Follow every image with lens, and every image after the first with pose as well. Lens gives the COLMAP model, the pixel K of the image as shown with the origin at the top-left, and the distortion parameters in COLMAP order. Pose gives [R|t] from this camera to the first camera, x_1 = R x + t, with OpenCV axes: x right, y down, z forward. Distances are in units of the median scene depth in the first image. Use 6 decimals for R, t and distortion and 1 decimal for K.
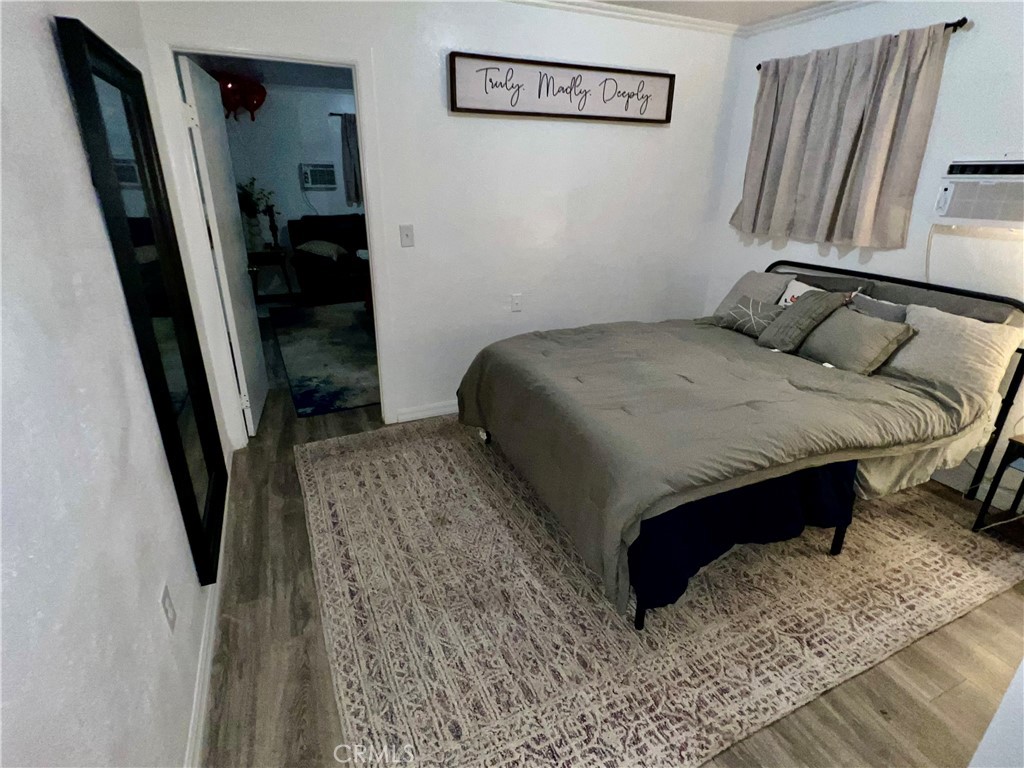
lens RADIAL K [[516.2, 0, 503.2], [0, 516.2, 379.9], [0, 0, 1]] dist [0.003007, 0.000961]
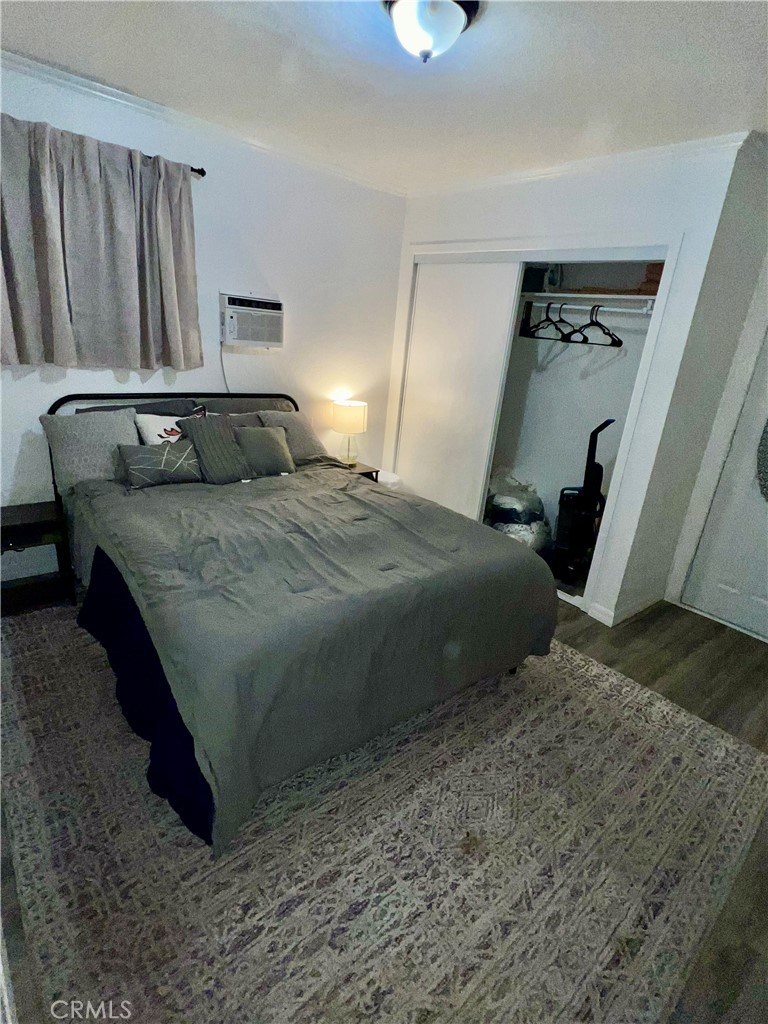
lens RADIAL K [[516.2, 0, 388.5], [0, 516.2, 509.6], [0, 0, 1]] dist [0.003007, 0.000961]
pose [[-0.288772, -0.357620, 0.888098, -0.528923], [0.255812, 0.865070, 0.431526, -0.423373], [-0.922589, 0.351798, -0.158324, 1.052728]]
